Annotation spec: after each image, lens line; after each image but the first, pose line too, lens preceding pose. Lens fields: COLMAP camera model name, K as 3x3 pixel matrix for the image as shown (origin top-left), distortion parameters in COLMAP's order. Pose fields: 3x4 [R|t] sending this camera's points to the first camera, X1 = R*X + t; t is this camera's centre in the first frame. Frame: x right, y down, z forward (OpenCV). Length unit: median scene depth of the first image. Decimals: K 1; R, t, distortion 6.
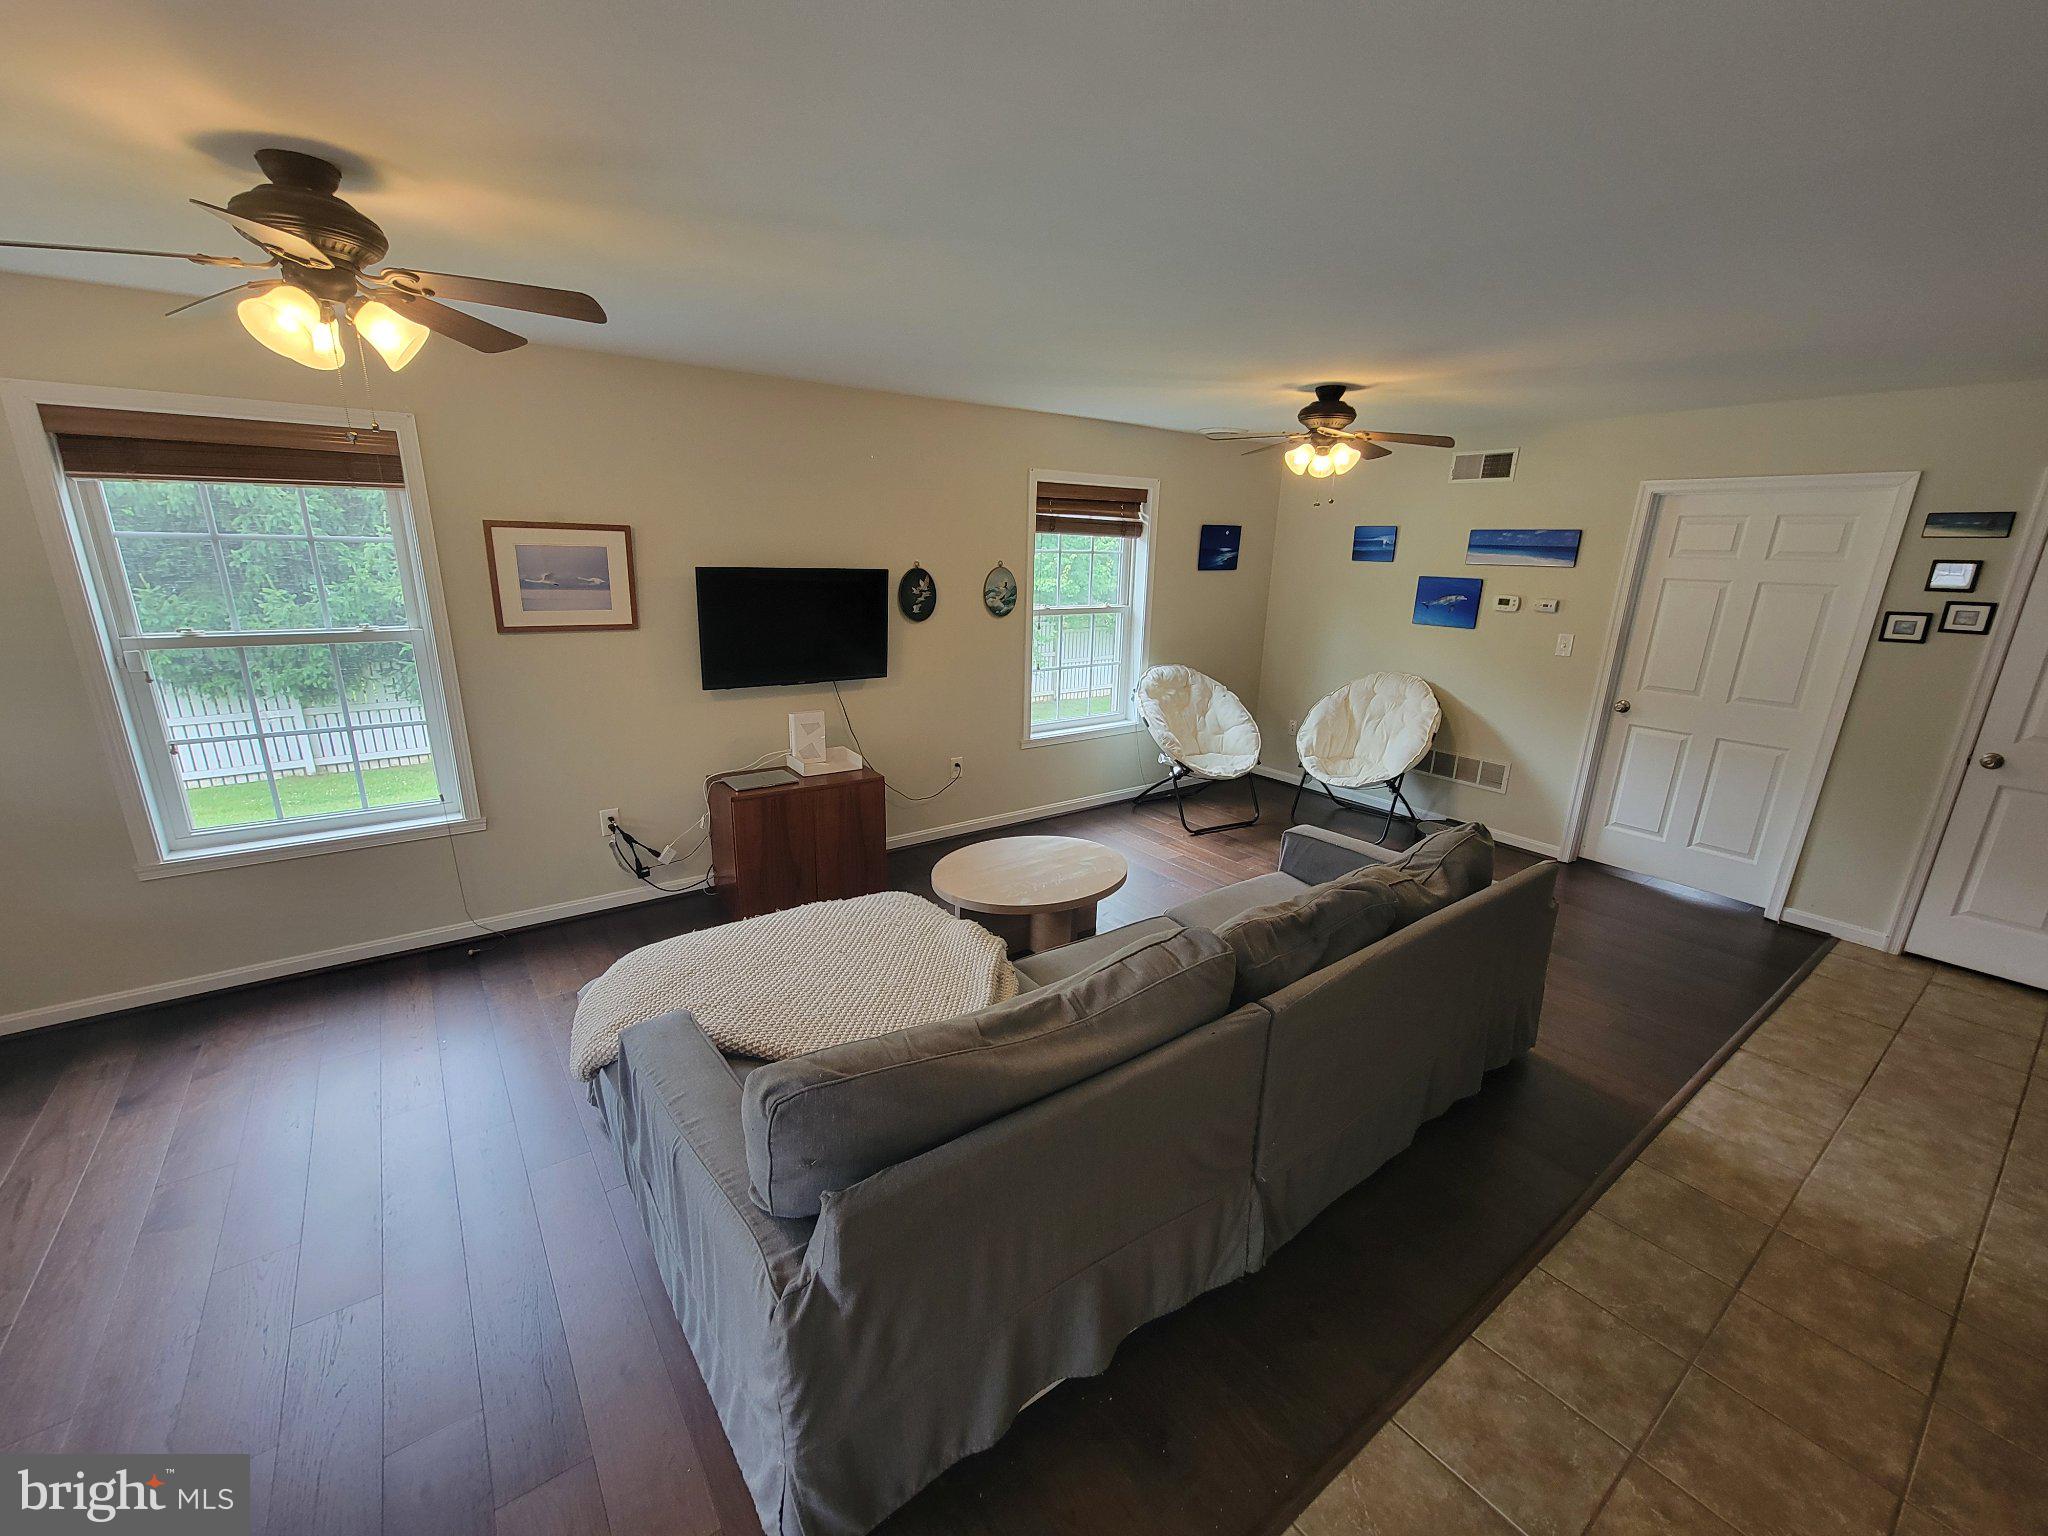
lens RADIAL K [[836.4, 0, 1019.9], [0, 836.4, 787.7], [0, 0, 1]] dist [-0.005344, 0.001854]
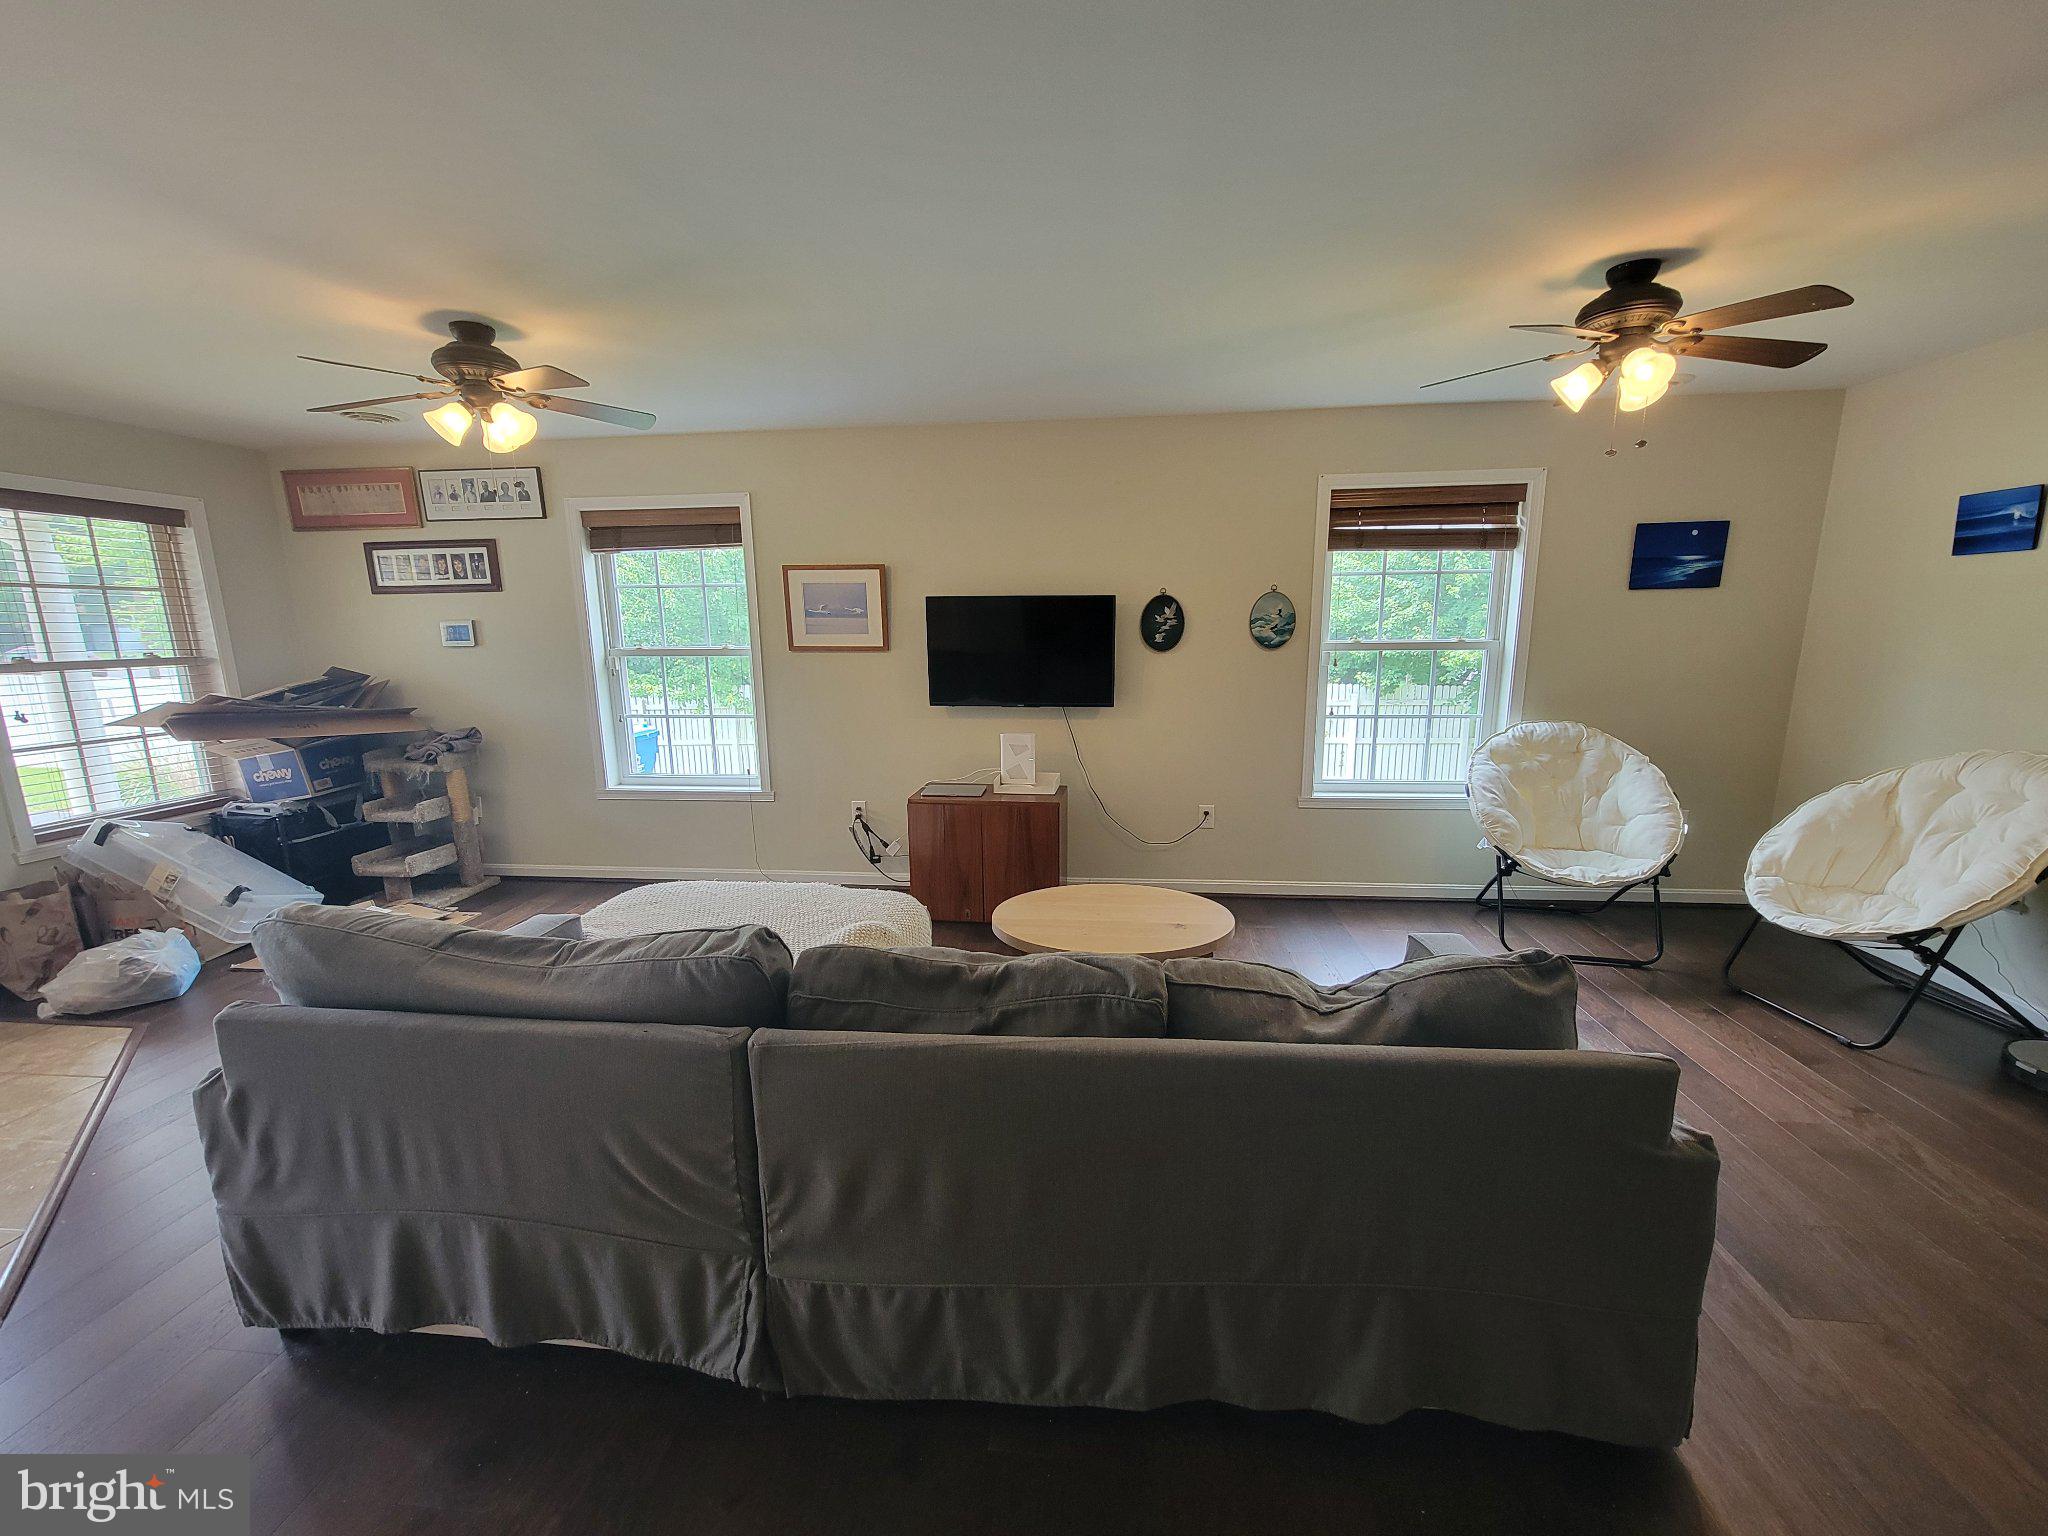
lens RADIAL K [[836.4, 0, 1024.1], [0, 836.4, 786.0], [0, 0, 1]] dist [-0.005344, 0.001854]
pose [[0.735501, 0.098281, -0.670357, 0.493550], [-0.162281, 0.986177, -0.033467, 0.006902], [0.657802, 0.133401, 0.741283, 0.275688]]
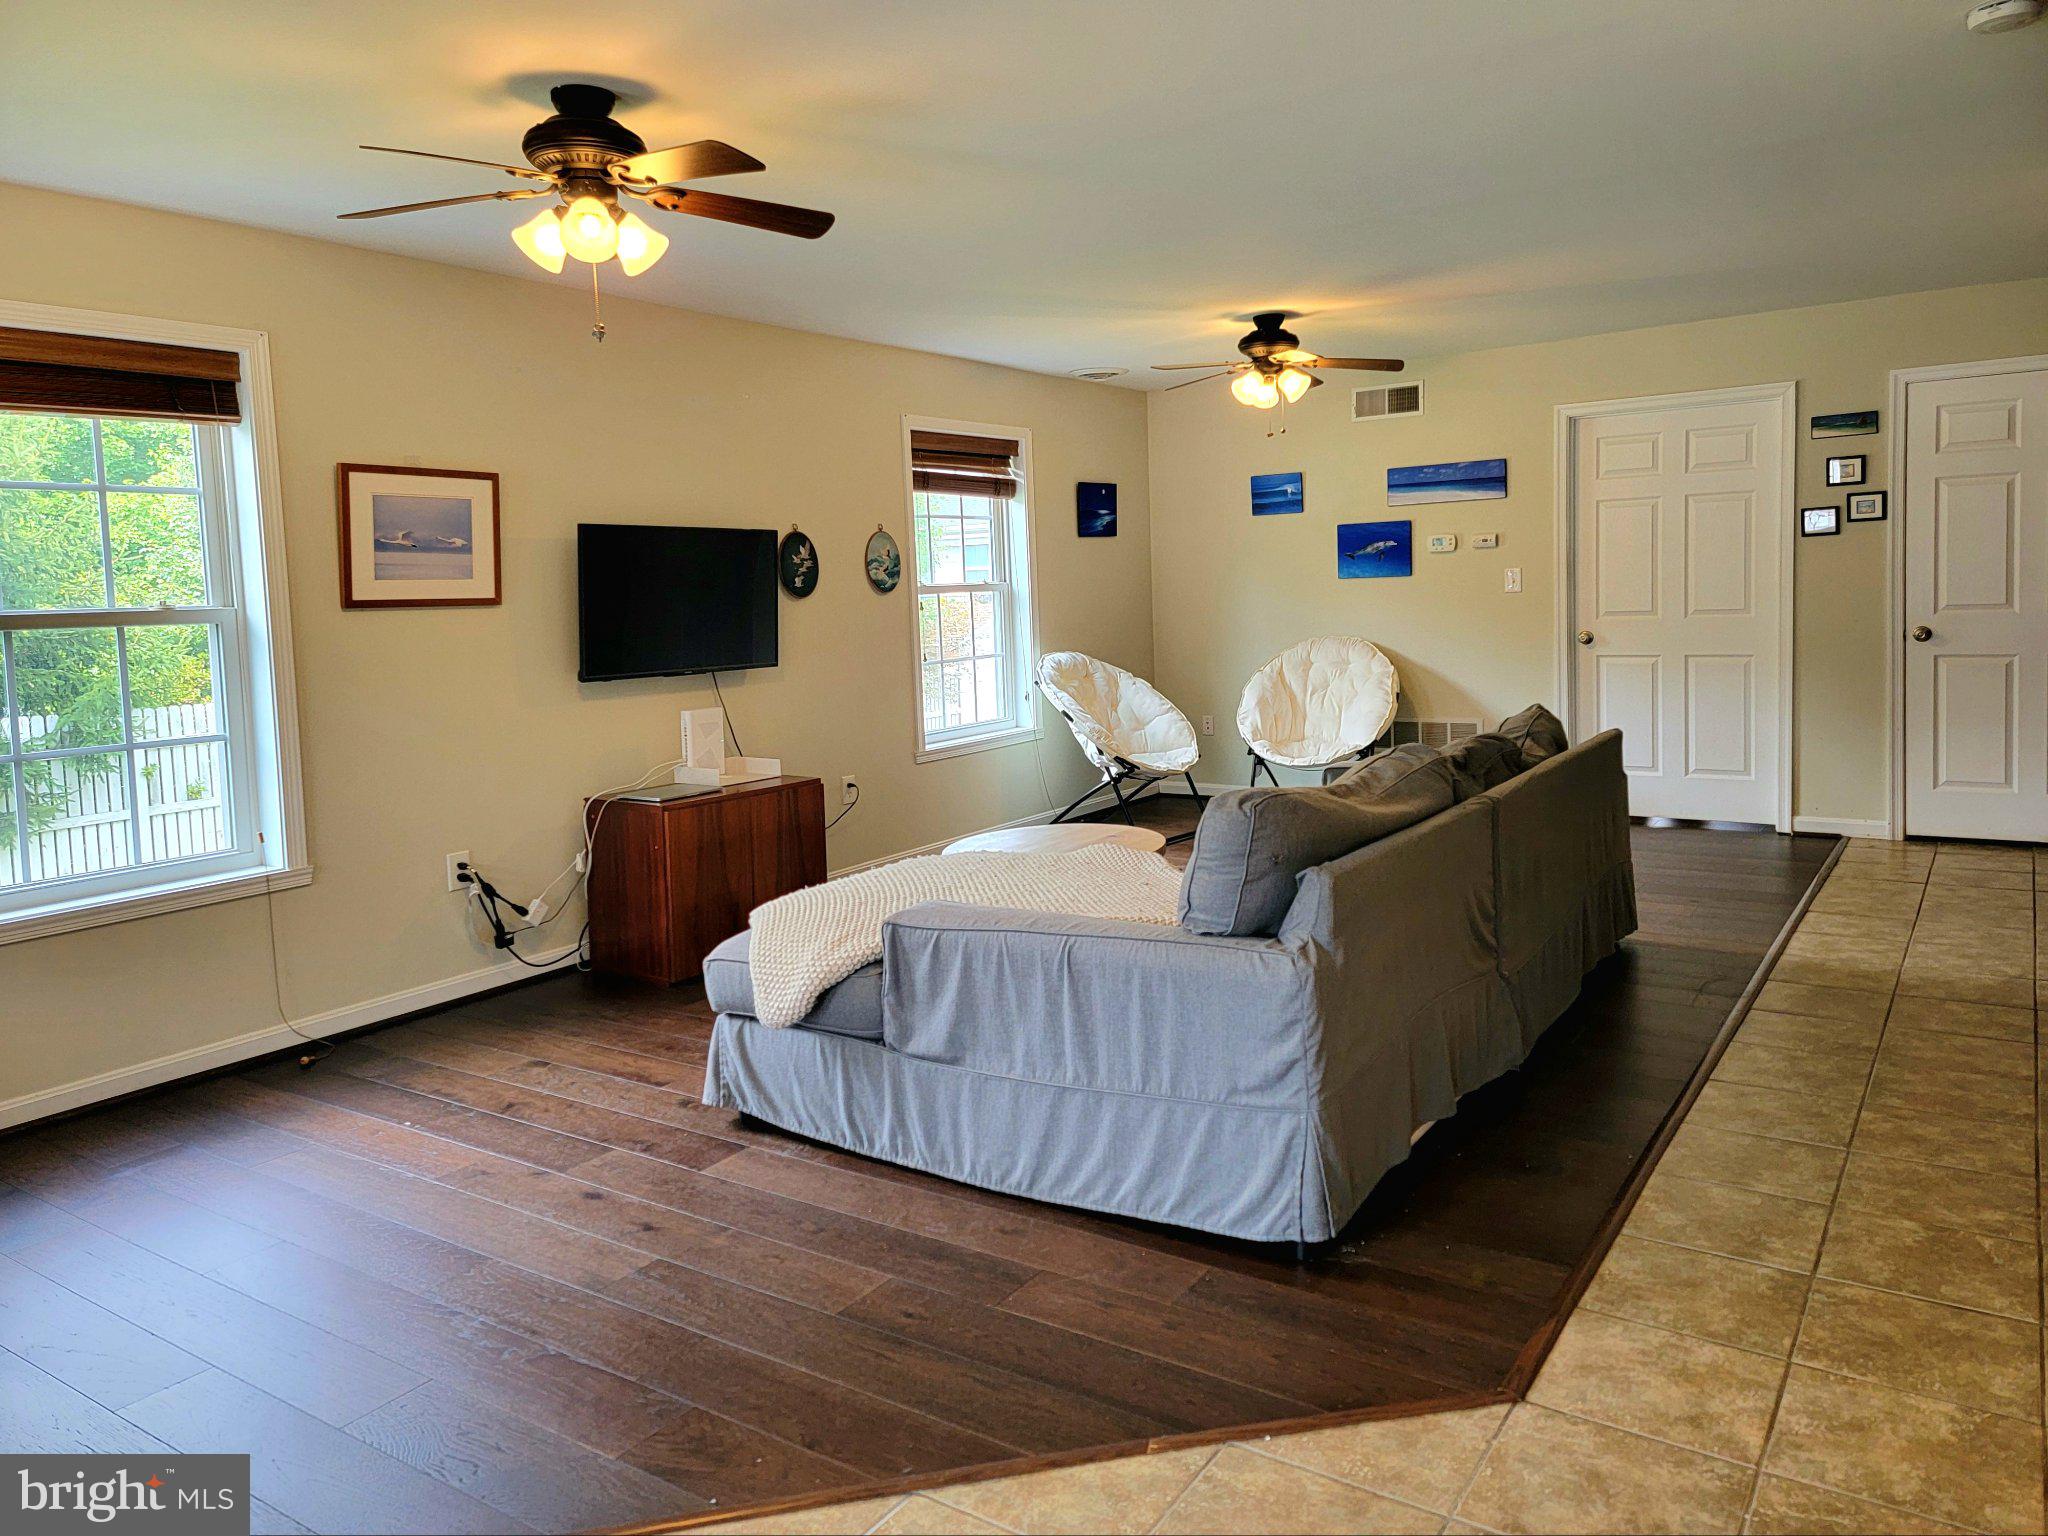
lens RADIAL K [[1379.6, 0, 990.9], [0, 1379.6, 659.2], [0, 0, 1]] dist [0.074361, -0.024669]
pose [[0.952636, -0.069179, 0.296141, -0.410150], [0.134635, 0.969094, -0.206714, 0.178586], [-0.272688, 0.236794, 0.932507, -0.287029]]
